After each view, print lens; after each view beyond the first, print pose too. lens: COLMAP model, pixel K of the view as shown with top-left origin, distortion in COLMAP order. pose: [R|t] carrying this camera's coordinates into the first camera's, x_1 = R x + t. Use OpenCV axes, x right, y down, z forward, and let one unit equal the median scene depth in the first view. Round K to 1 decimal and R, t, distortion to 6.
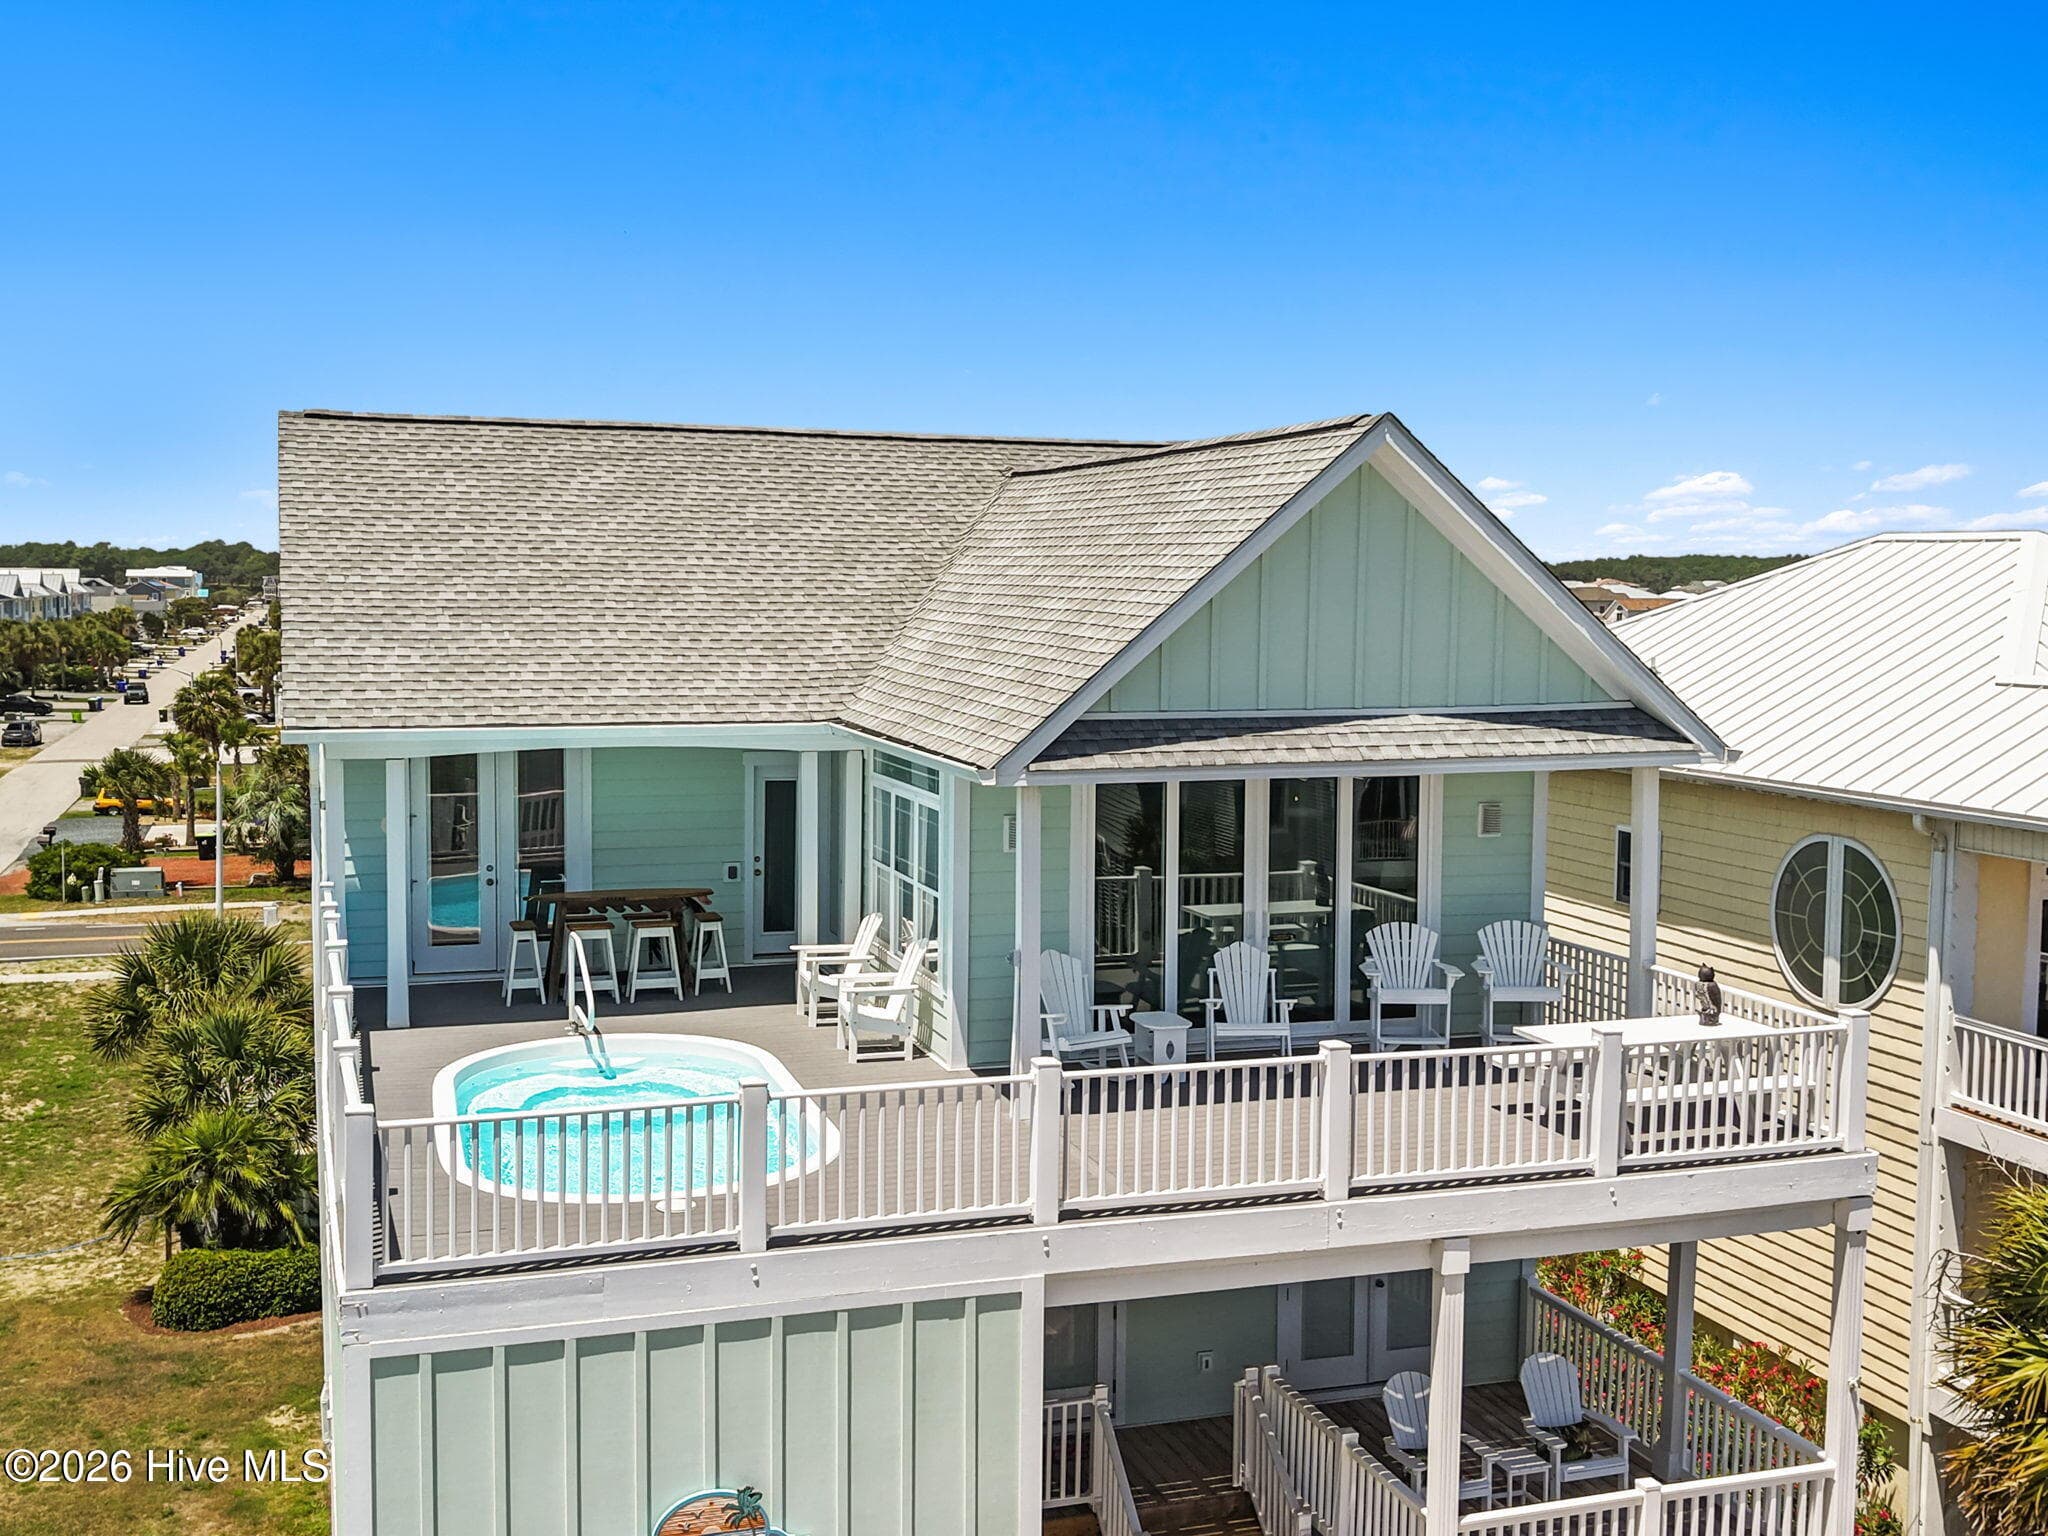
lens RADIAL K [[2141.7, 0, 1024.0], [0, 2141.7, 768.0], [0, 0, 1]] dist [0.118188, -0.311083]
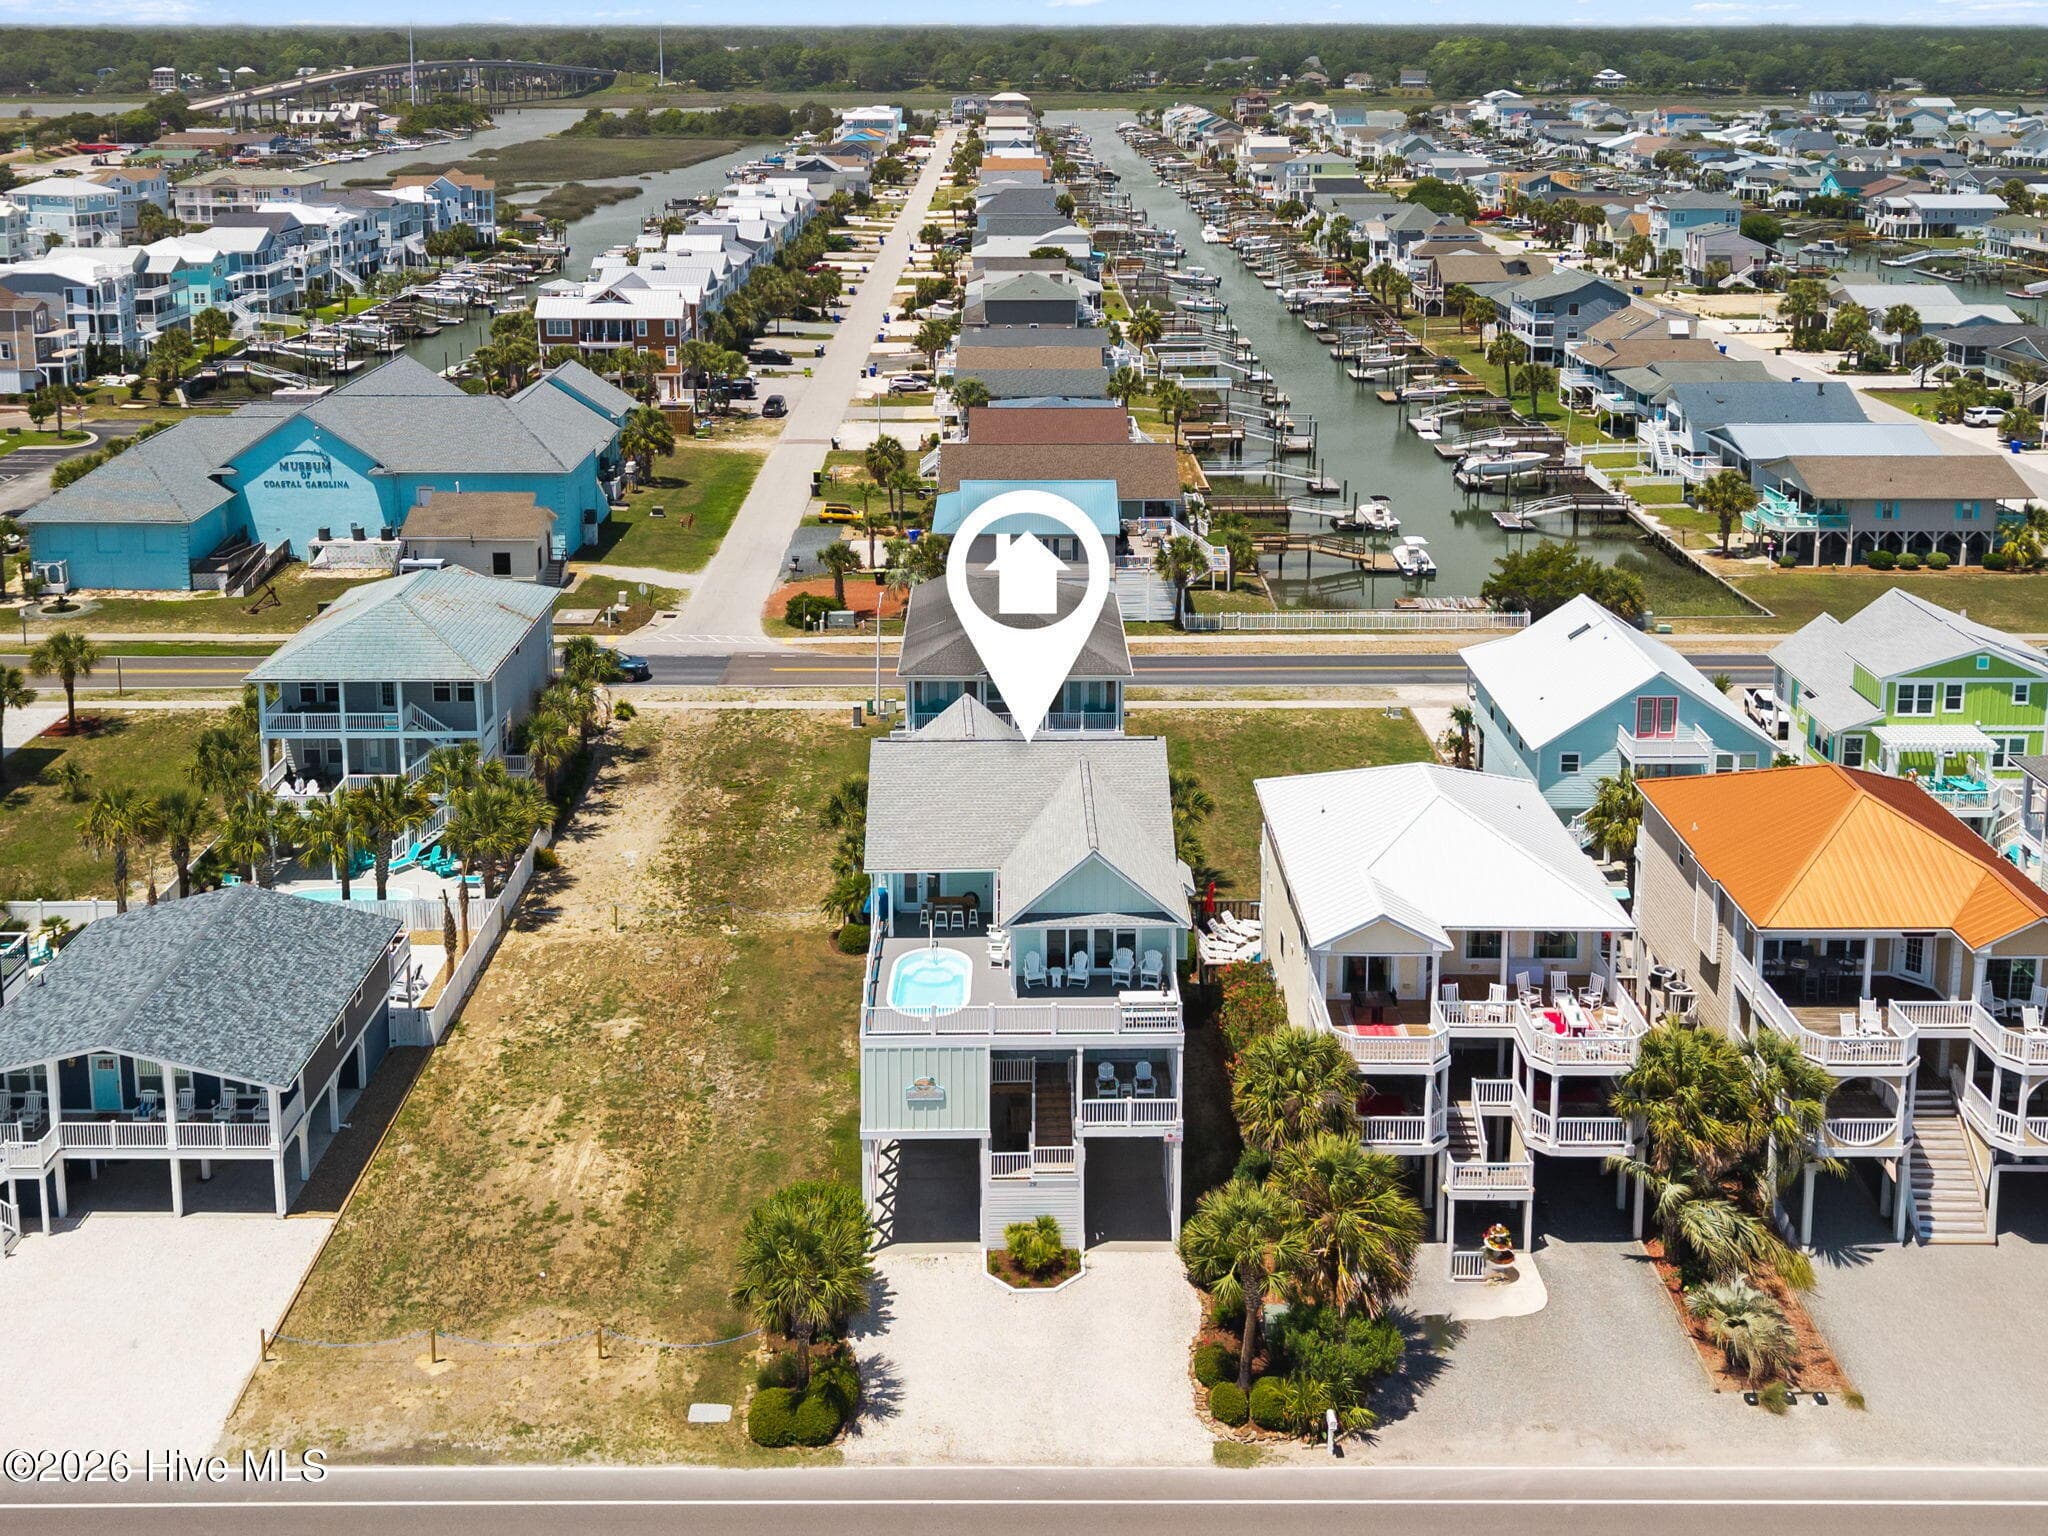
lens RADIAL K [[2002.4, 0, 1017.3], [0, 2002.4, 471.3], [0, 0, 1]] dist [0.103109, 0.002000]
pose [[0.953132, 0.050656, -0.298282, 0.893453], [-0.017704, 0.993533, 0.112155, -1.034790], [0.302035, -0.101618, 0.947865, -2.119519]]
